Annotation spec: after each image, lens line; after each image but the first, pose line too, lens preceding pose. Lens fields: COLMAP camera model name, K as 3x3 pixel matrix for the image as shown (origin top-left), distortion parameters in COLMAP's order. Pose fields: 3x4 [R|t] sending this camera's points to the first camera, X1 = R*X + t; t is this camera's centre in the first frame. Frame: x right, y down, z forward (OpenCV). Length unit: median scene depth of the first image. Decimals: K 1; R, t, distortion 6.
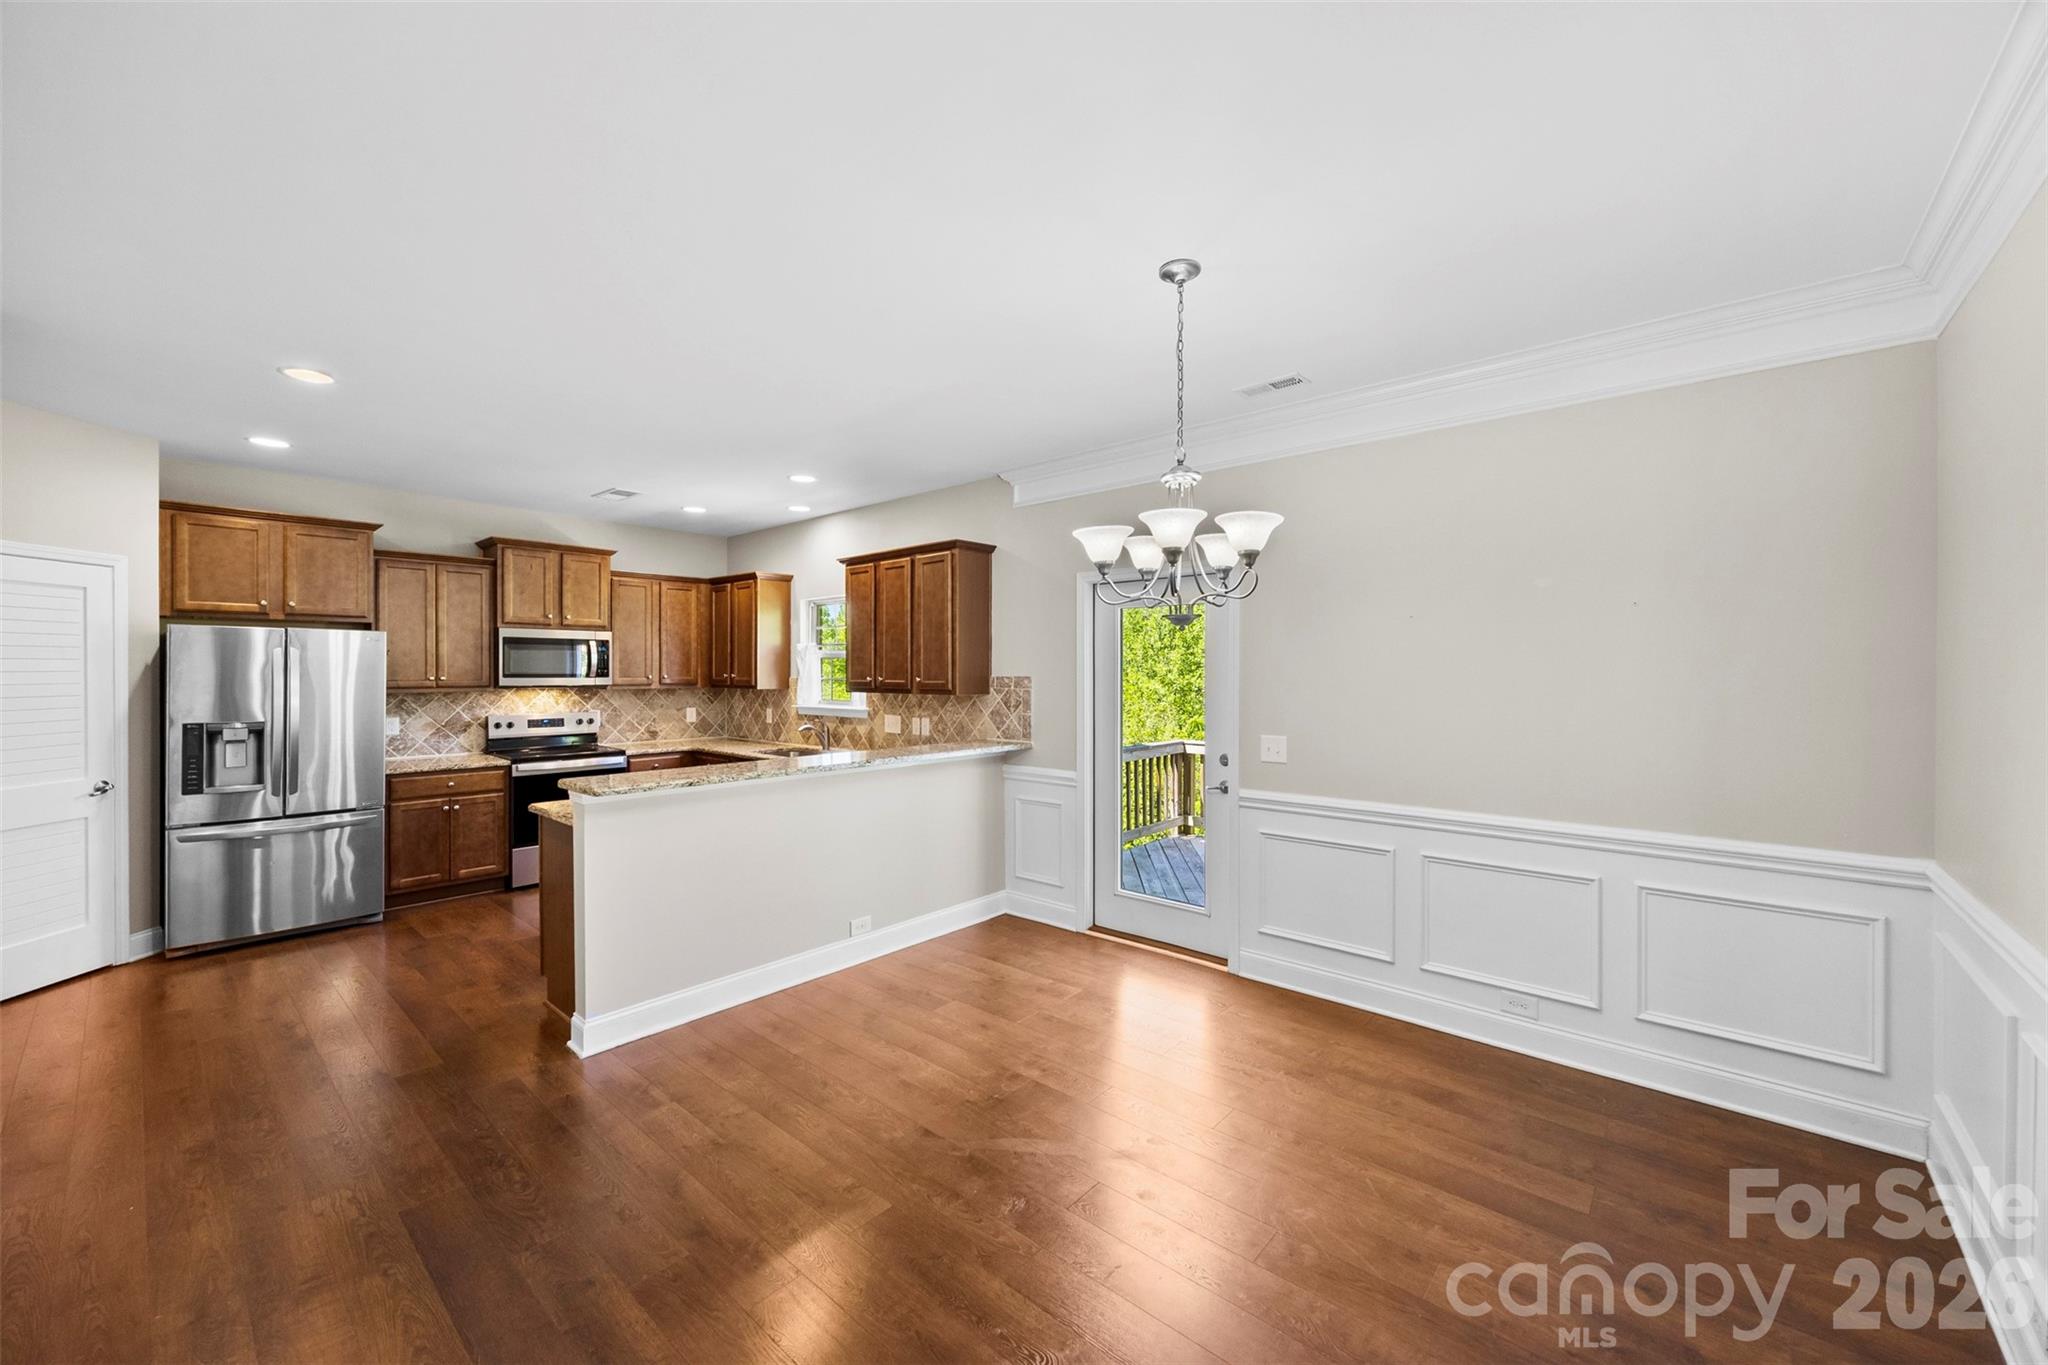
lens RADIAL K [[778.1, 0, 1033.2], [0, 778.1, 678.3], [0, 0, 1]] dist [-0.012967, -0.000189]
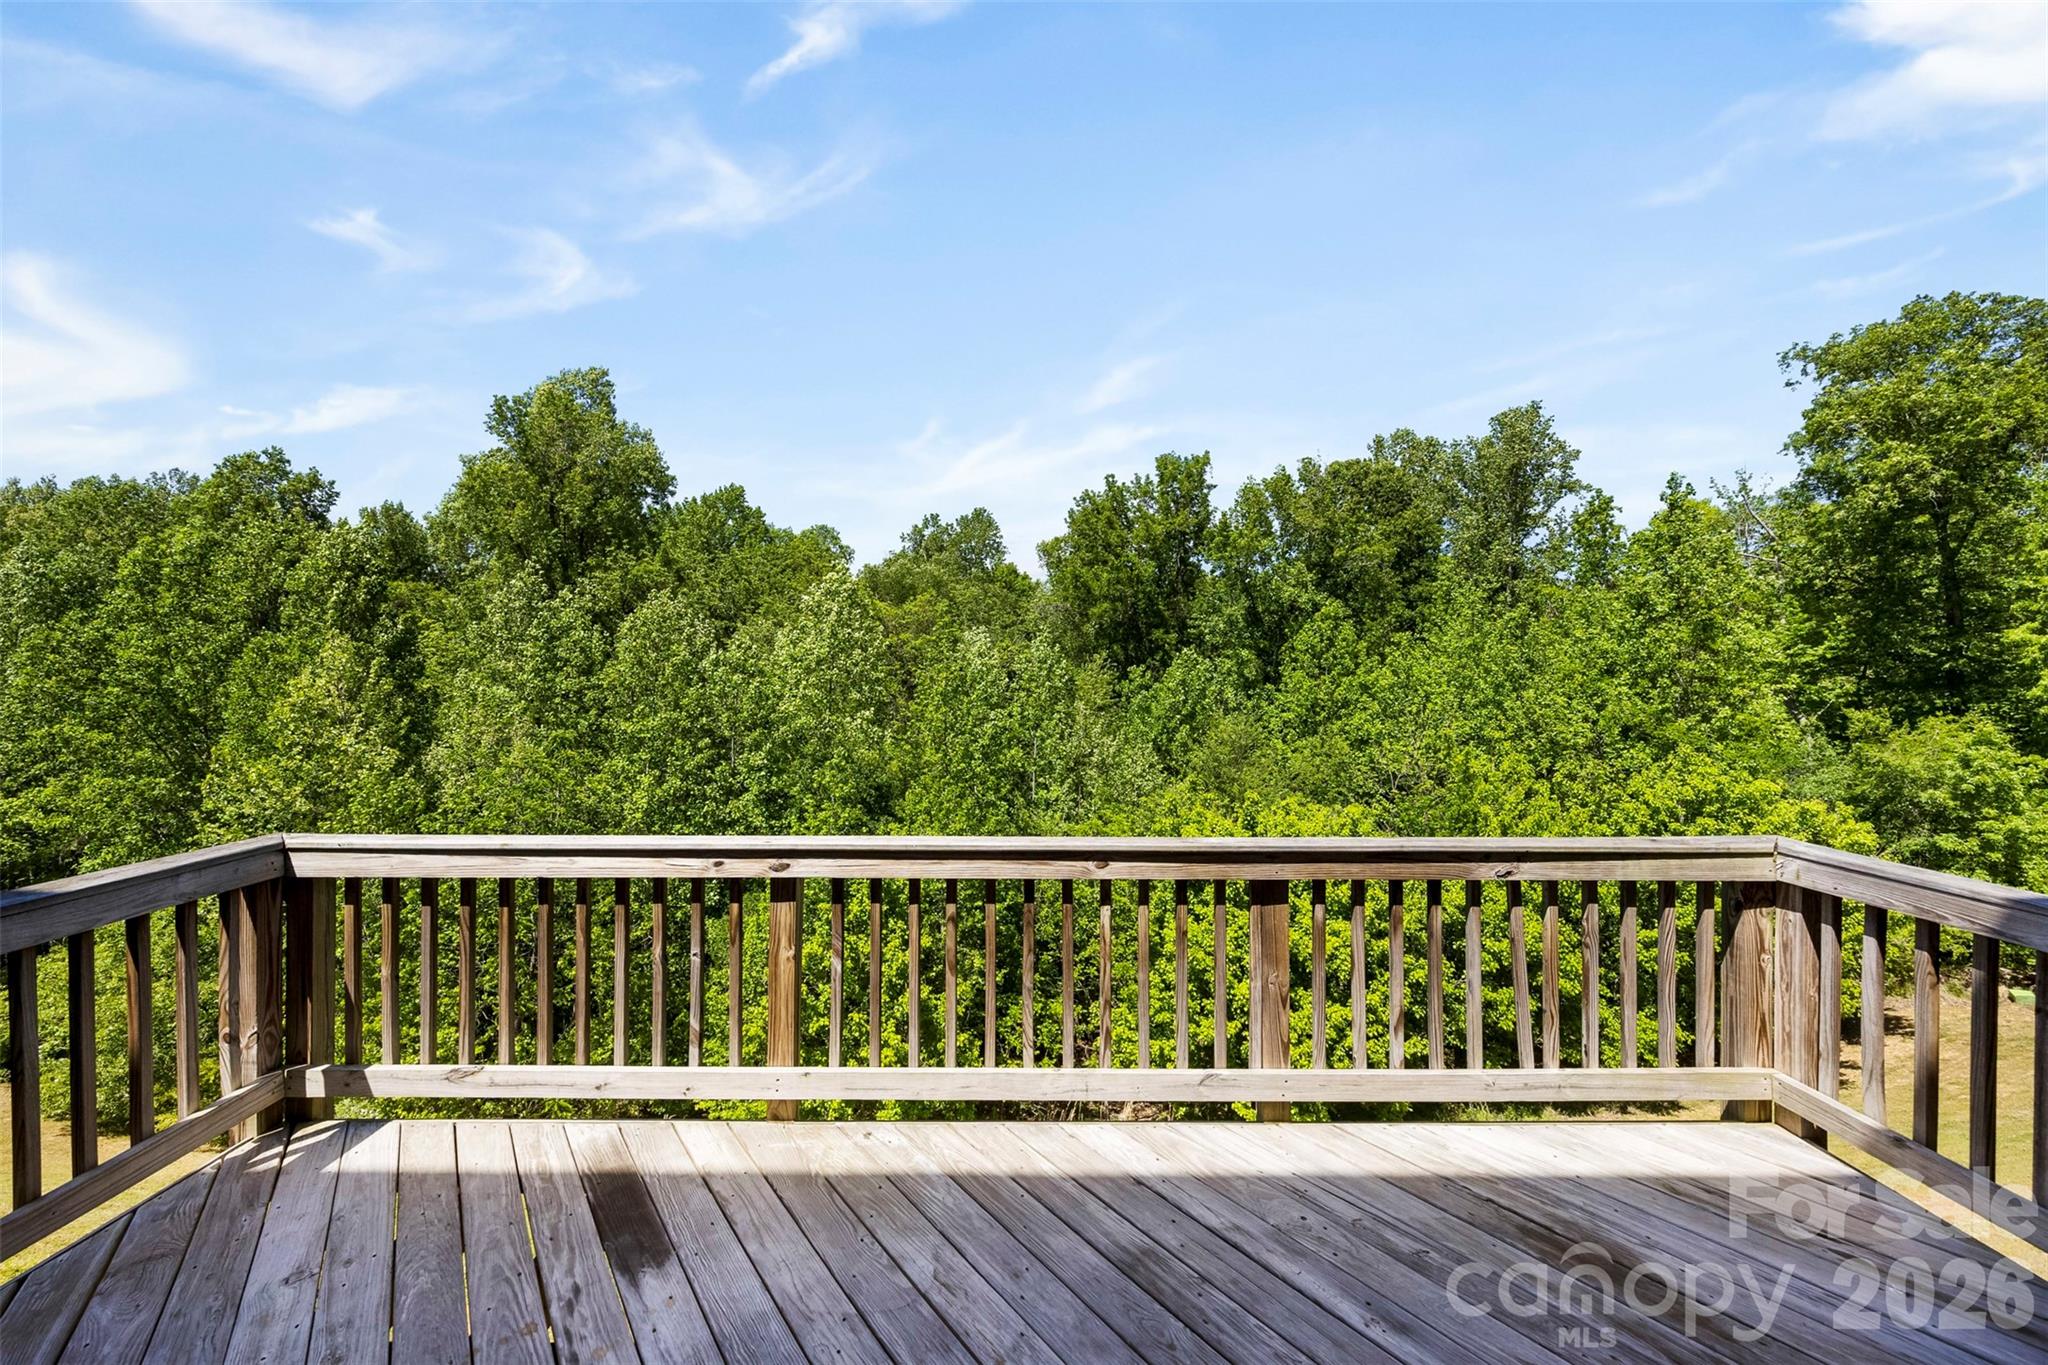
lens RADIAL K [[778.1, 0, 1033.2], [0, 778.1, 678.3], [0, 0, 1]] dist [-0.012967, -0.000189]
pose [[0.752361, 0.003482, 0.658741, 0.283088], [0.001923, 0.999970, -0.007483, 0.021293], [-0.658748, 0.006896, 0.752332, 0.728266]]
